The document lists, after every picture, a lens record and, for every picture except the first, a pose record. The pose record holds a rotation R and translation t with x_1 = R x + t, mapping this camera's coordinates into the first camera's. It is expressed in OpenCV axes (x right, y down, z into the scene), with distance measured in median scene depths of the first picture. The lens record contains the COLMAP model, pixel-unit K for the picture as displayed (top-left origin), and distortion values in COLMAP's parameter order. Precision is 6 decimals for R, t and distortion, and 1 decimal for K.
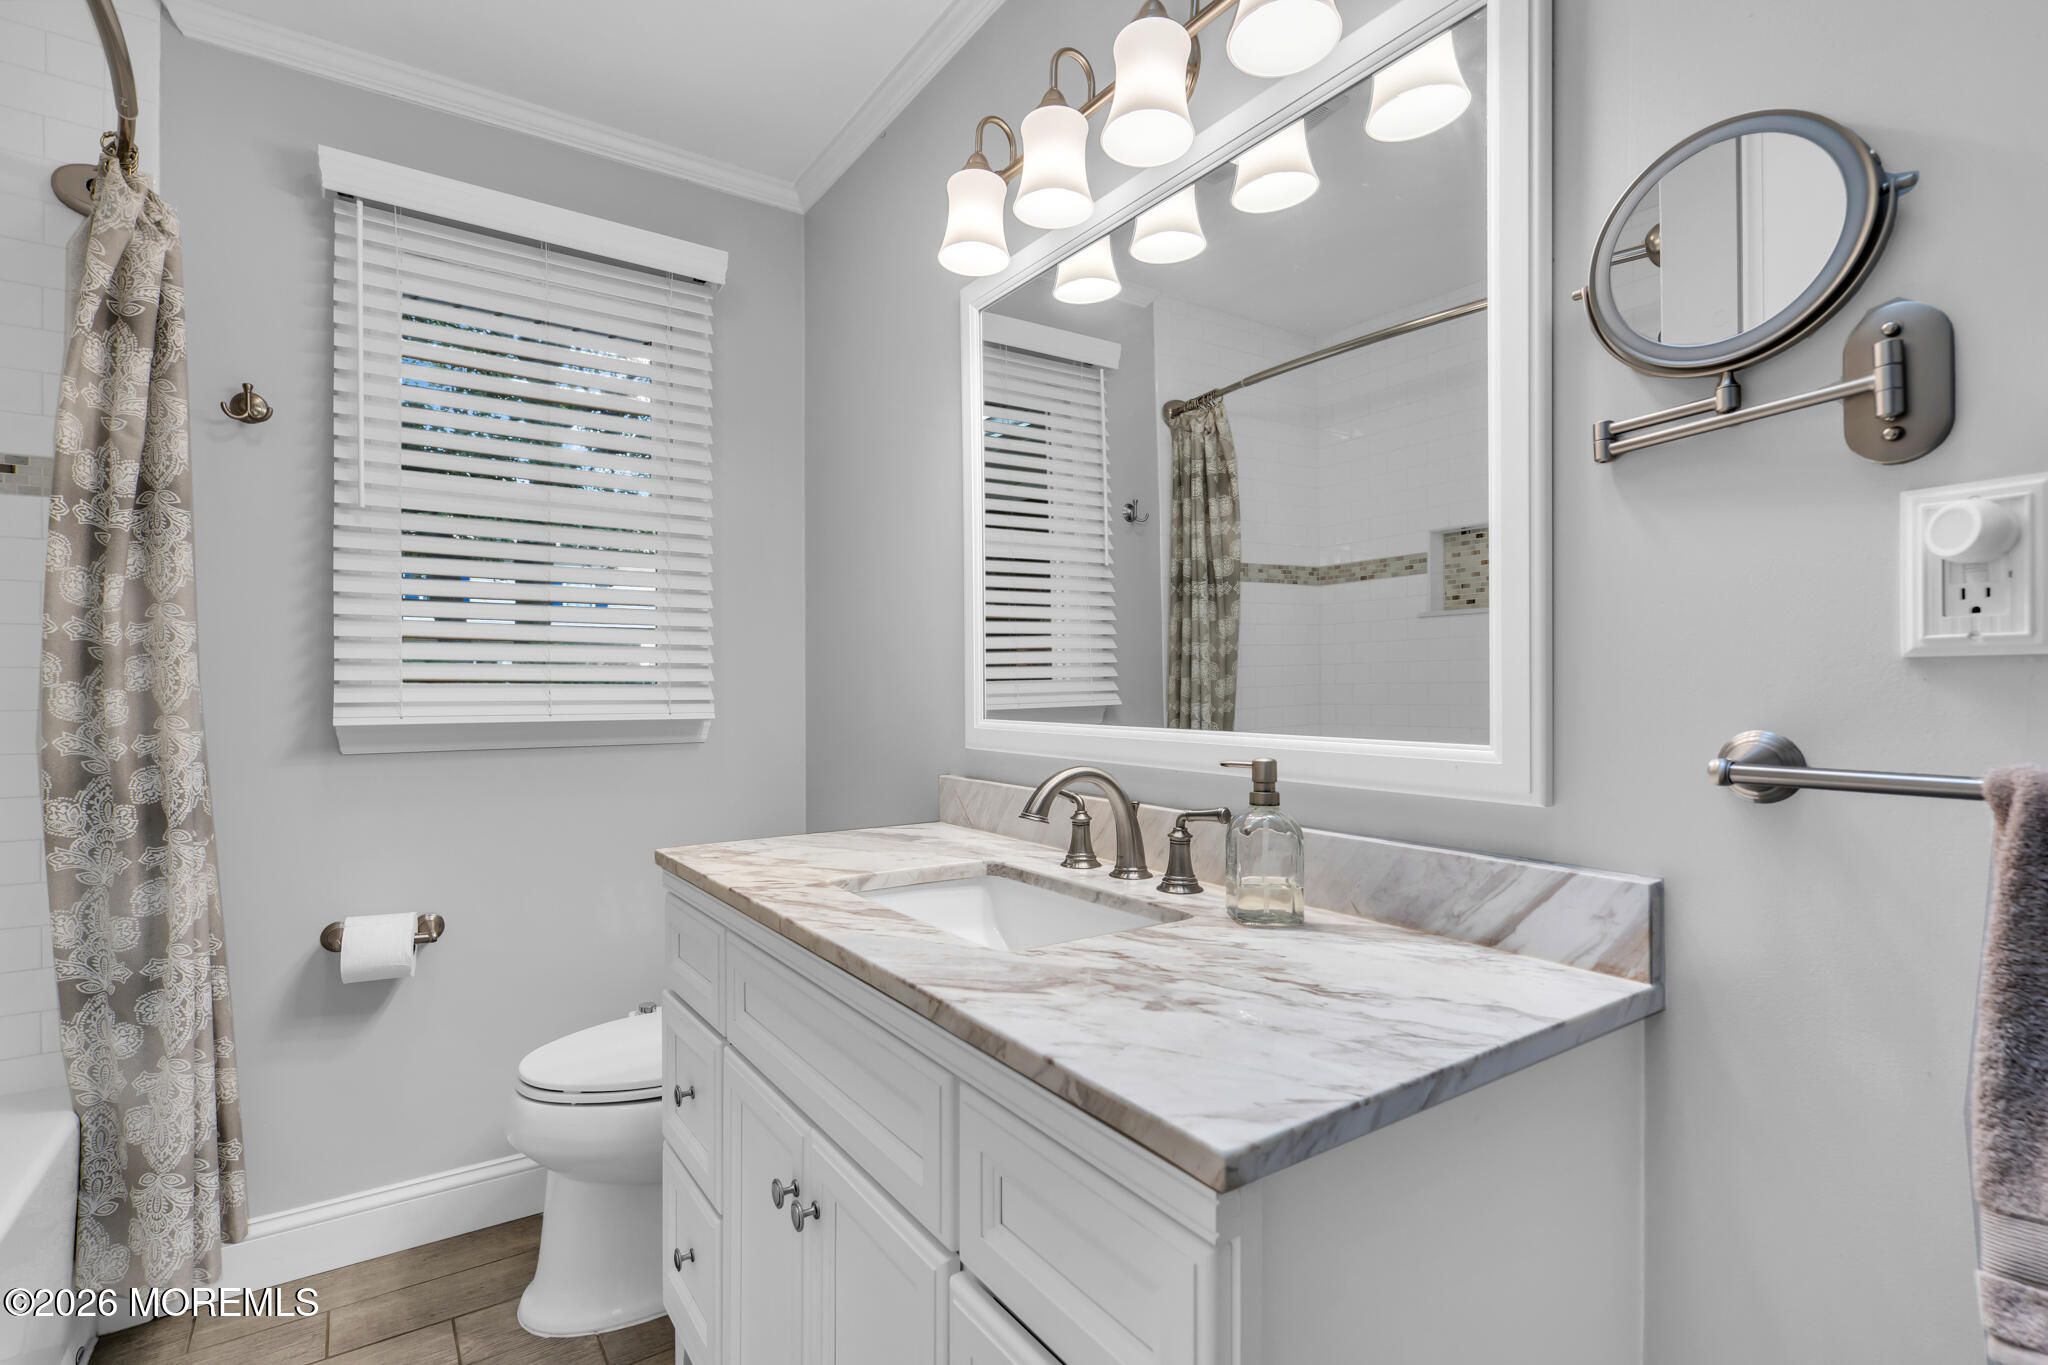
lens RADIAL K [[955.9, 0, 1004.5], [0, 955.9, 690.6], [0, 0, 1]] dist [-0.001118, 0.000111]
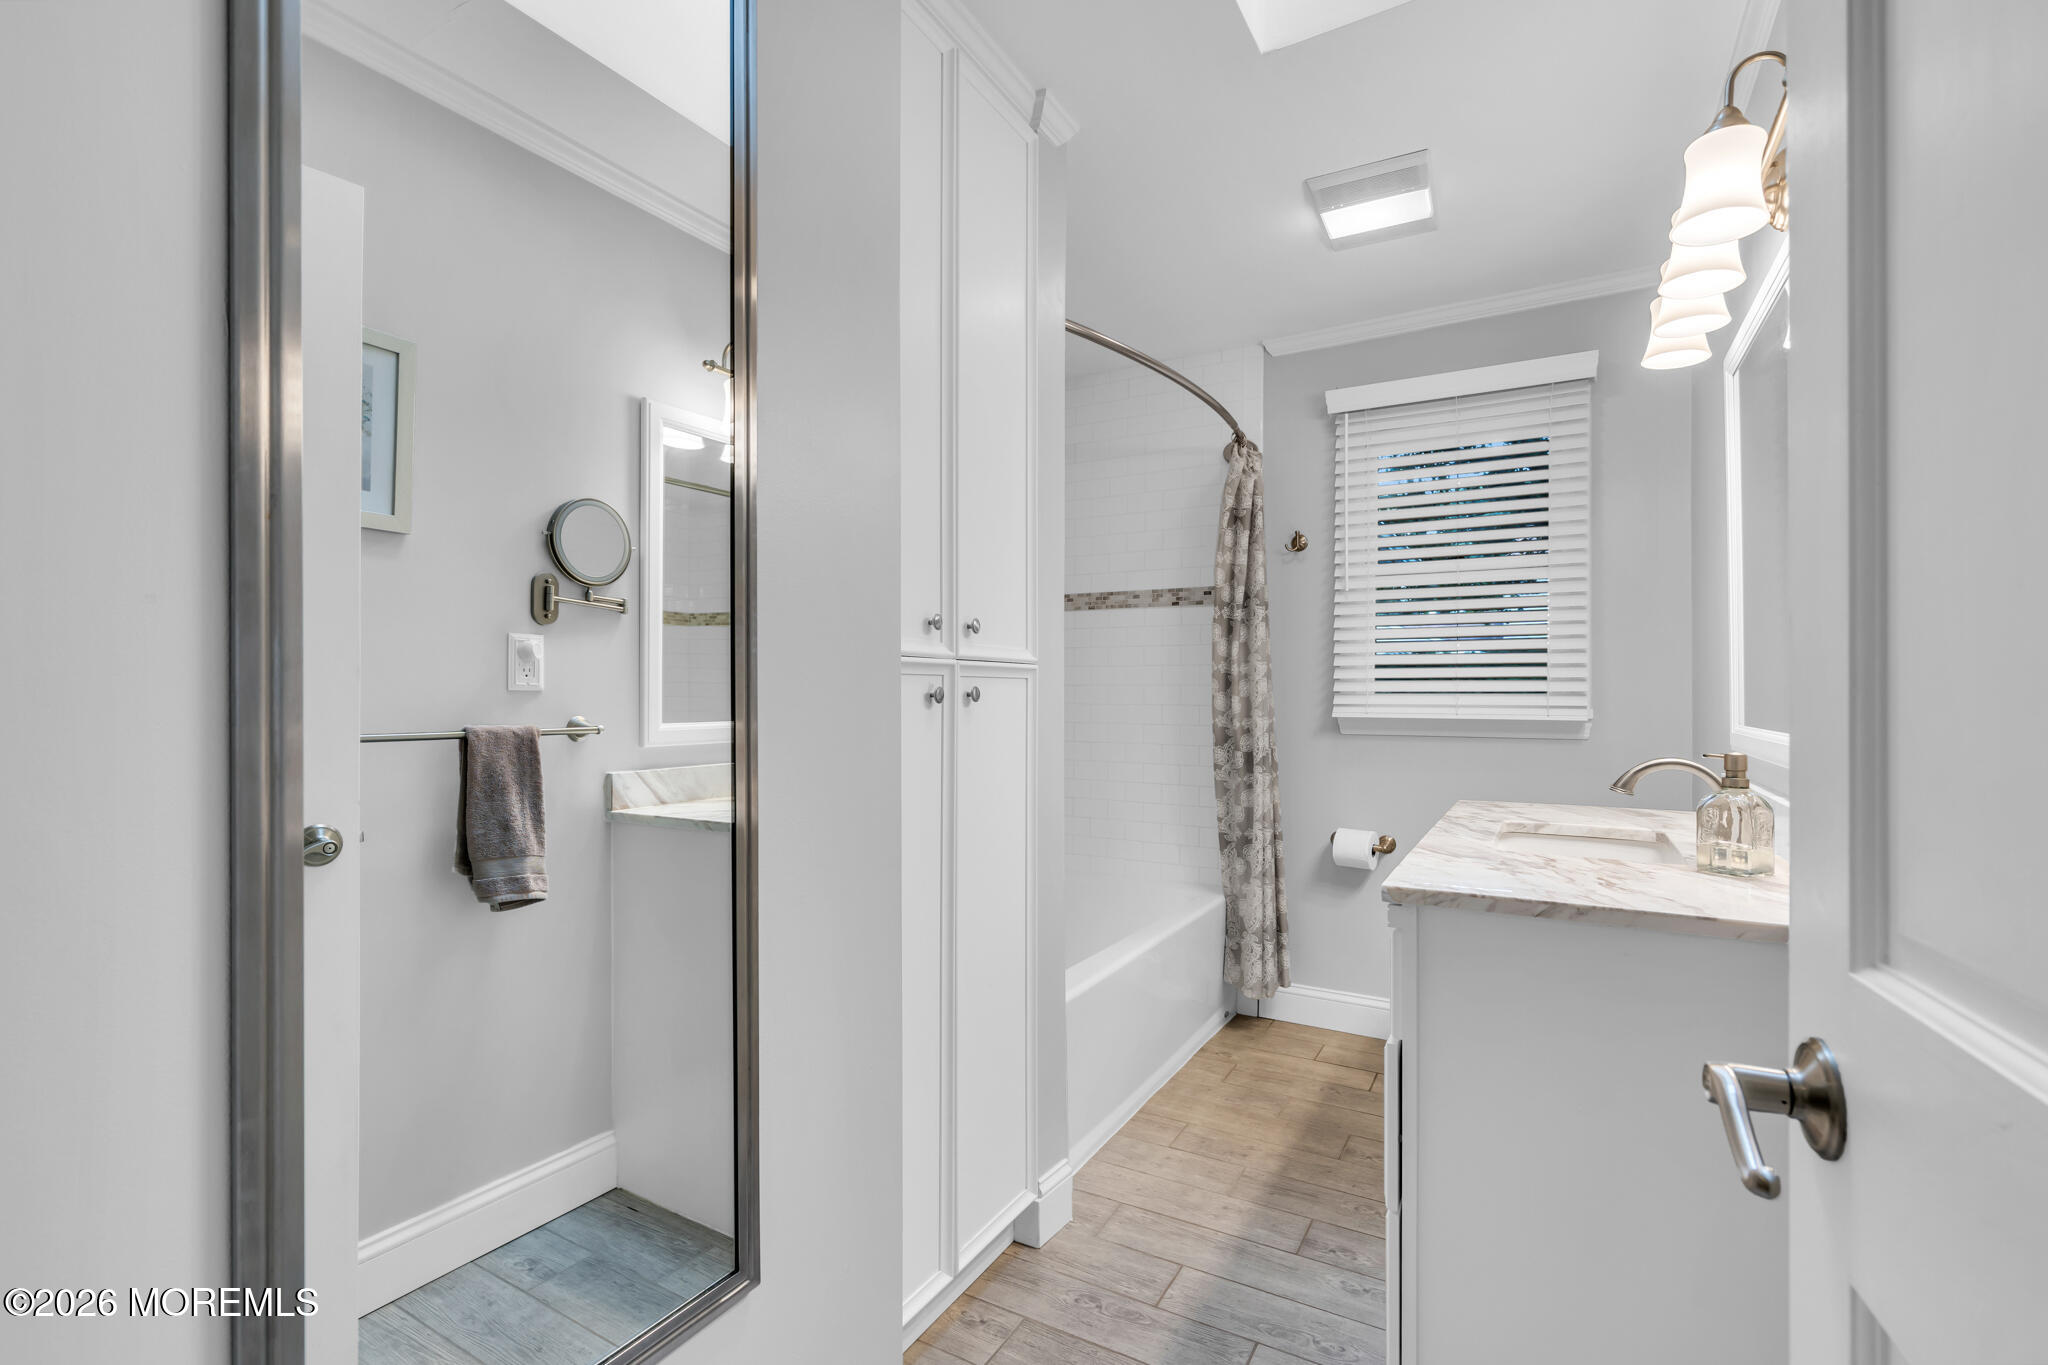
lens RADIAL K [[955.9, 0, 1004.5], [0, 955.9, 690.6], [0, 0, 1]] dist [-0.001118, 0.000111]
pose [[0.423668, 0.001403, -0.905817, 0.738134], [-0.006200, 0.999980, -0.001351, -0.006825], [0.905797, 0.006188, 0.423668, -0.339979]]
